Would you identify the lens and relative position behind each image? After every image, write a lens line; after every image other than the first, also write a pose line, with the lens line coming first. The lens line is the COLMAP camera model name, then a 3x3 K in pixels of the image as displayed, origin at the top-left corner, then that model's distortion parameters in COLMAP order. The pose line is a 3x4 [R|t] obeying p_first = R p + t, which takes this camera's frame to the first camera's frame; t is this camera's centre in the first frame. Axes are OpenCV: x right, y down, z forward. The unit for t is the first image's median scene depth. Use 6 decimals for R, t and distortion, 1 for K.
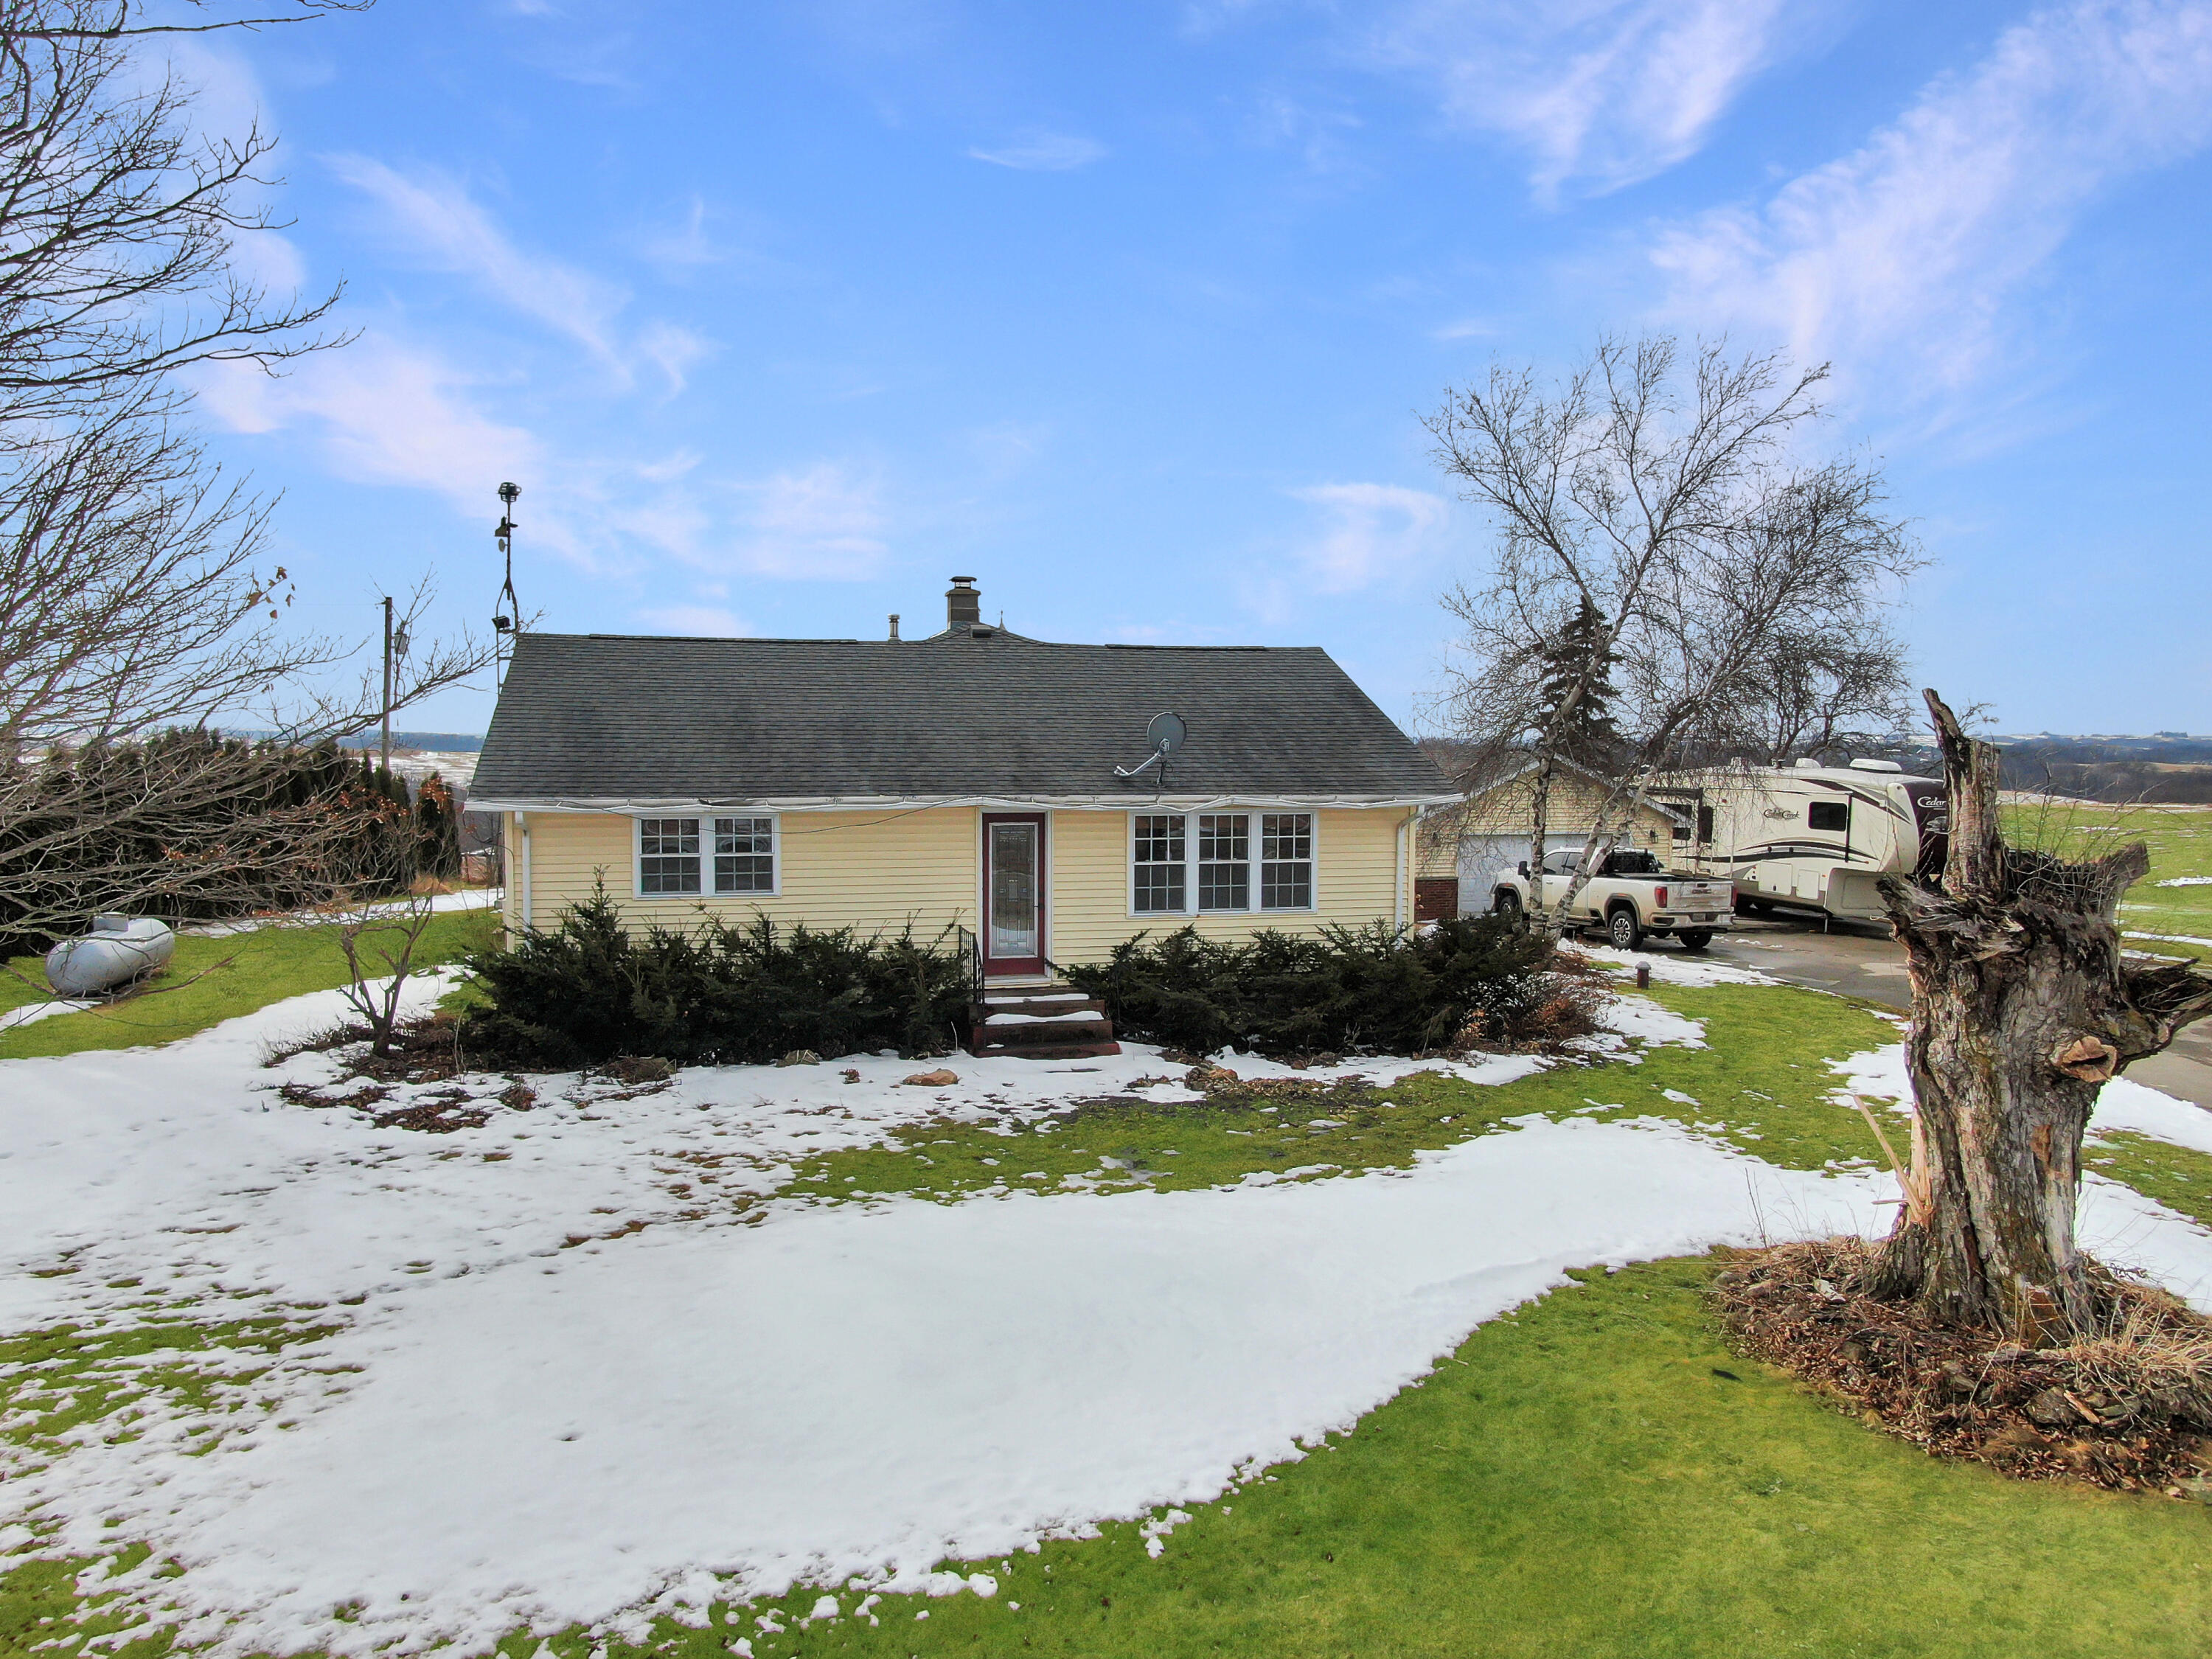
lens RADIAL K [[1606.1, 0, 1109.5], [0, 1606.1, 816.5], [0, 0, 1]] dist [-0.005137, -0.003635]
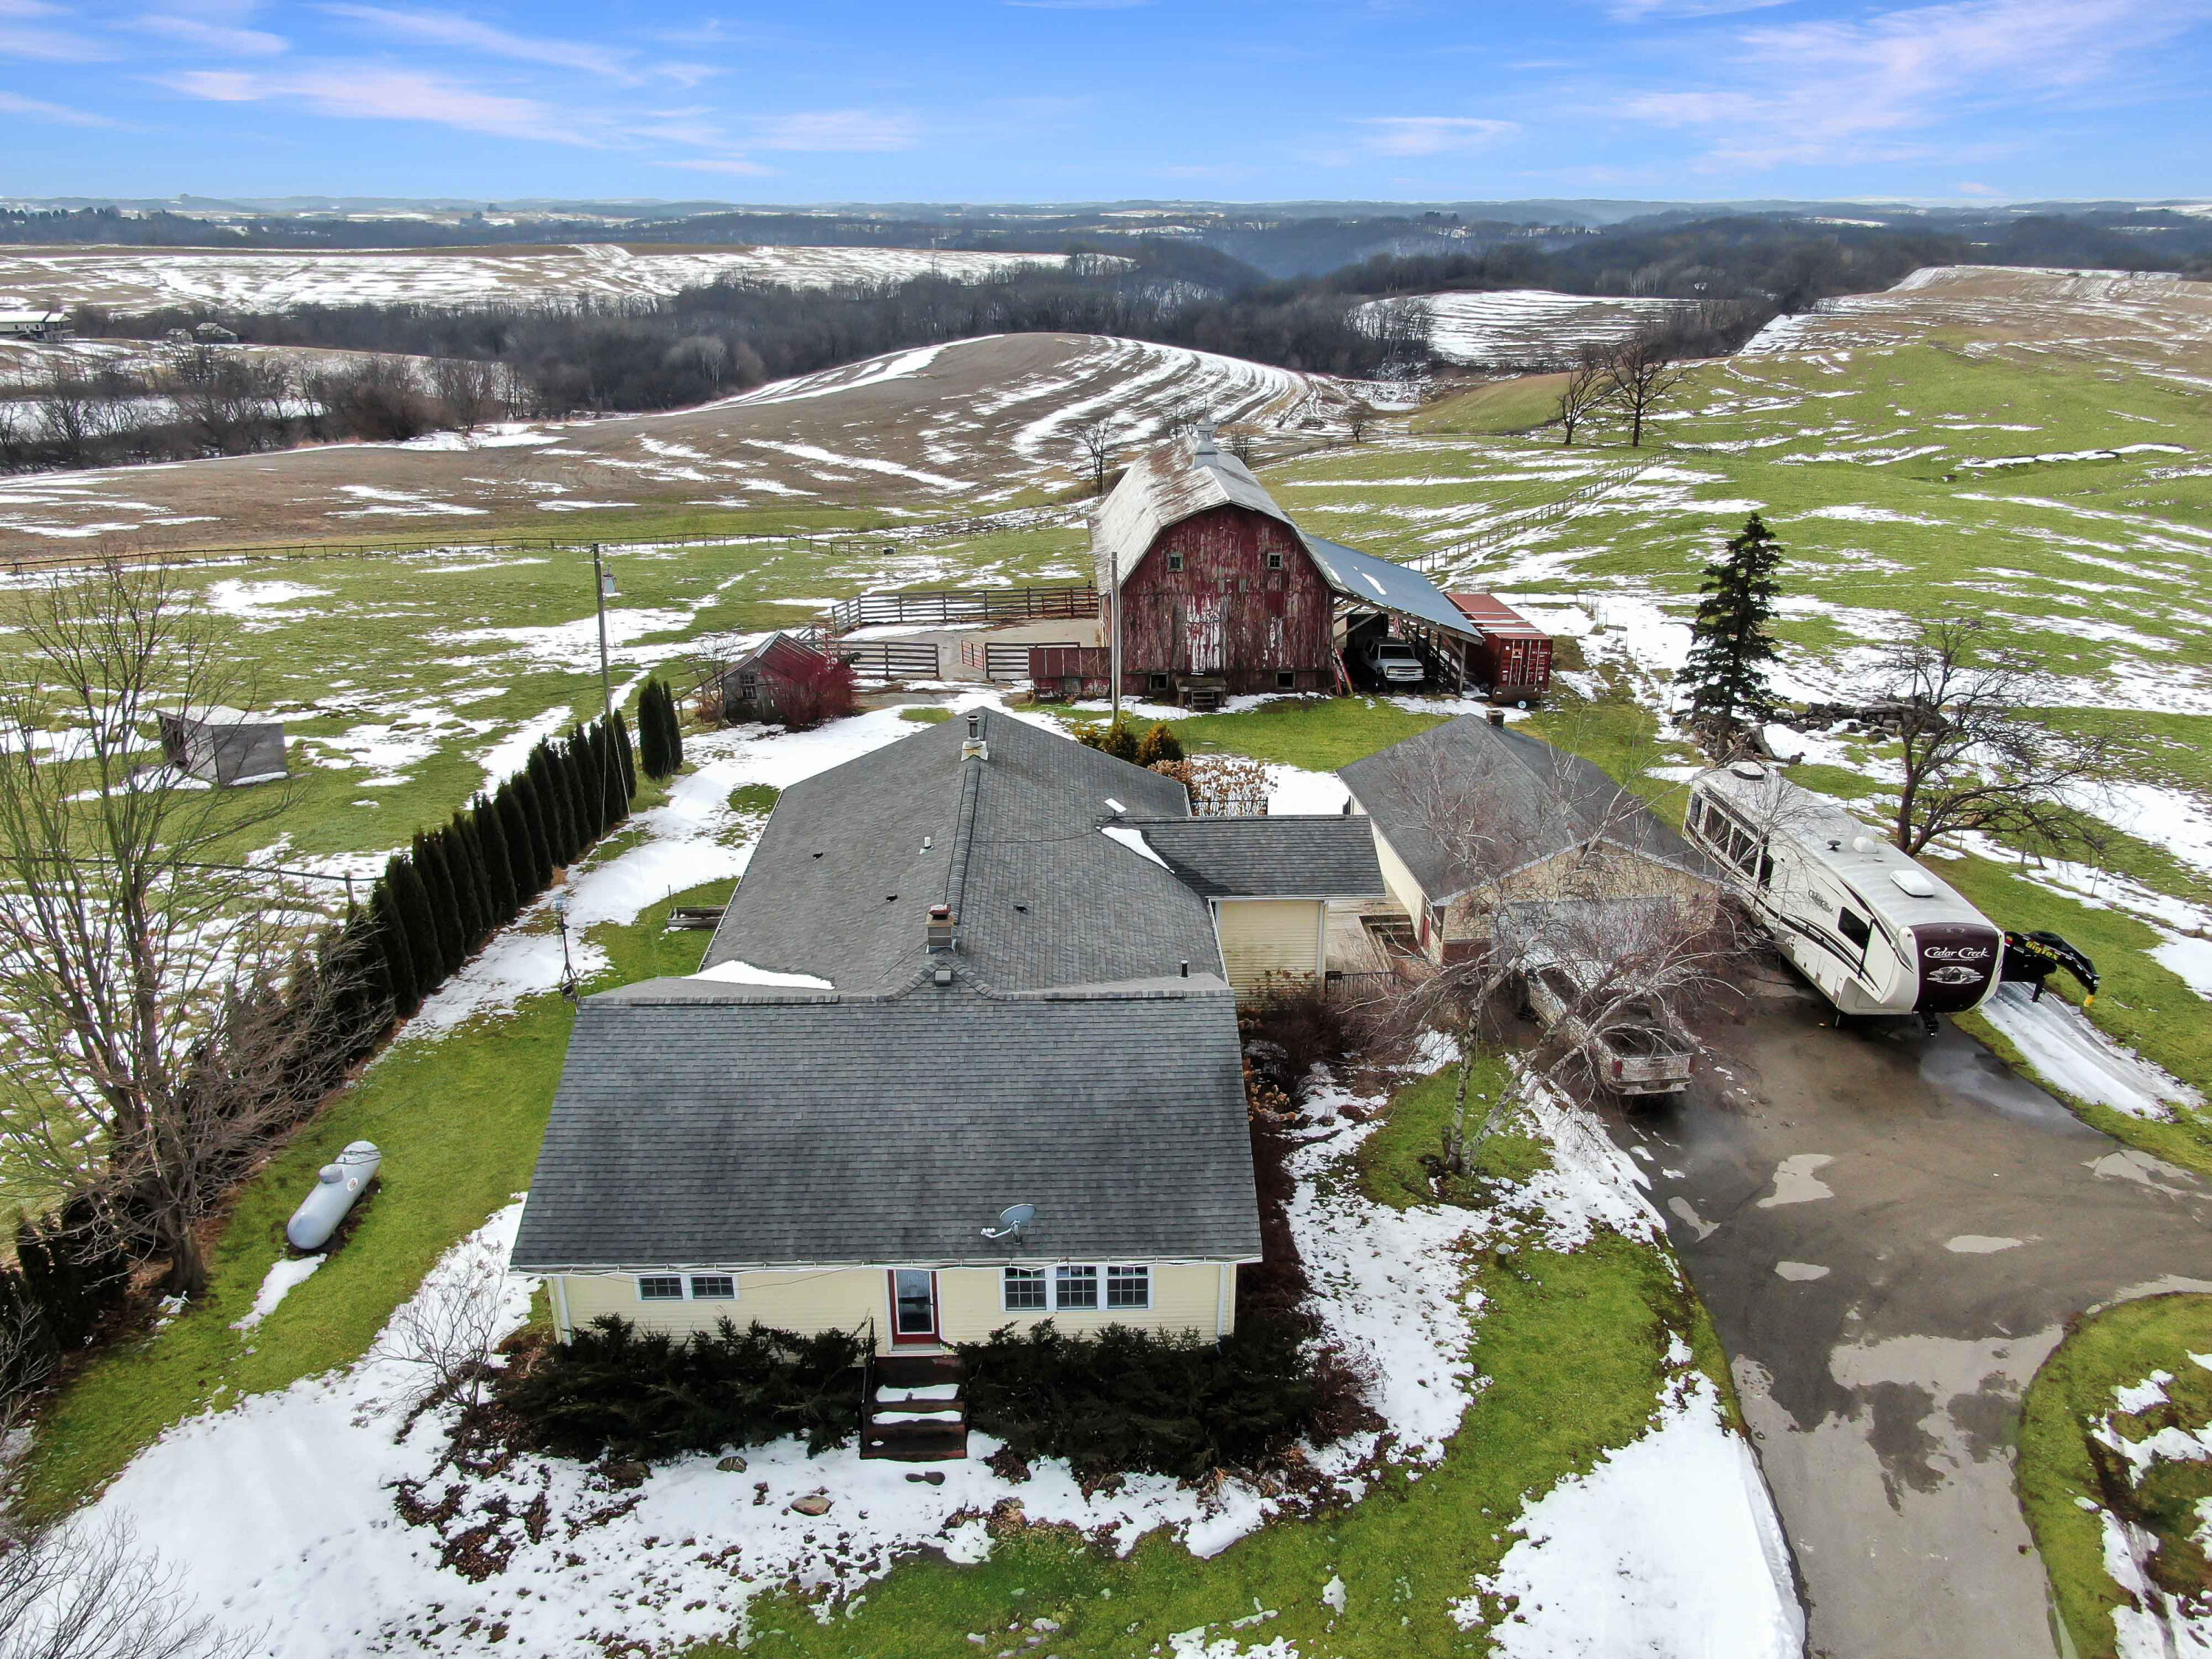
lens RADIAL K [[1606.1, 0, 1109.5], [0, 1606.1, 816.5], [0, 0, 1]] dist [-0.005137, -0.003635]
pose [[0.978688, 0.073572, -0.191720, 0.318022], [-0.010458, 0.950262, 0.311276, -0.729395], [0.205086, -0.302637, 0.930780, -0.089444]]
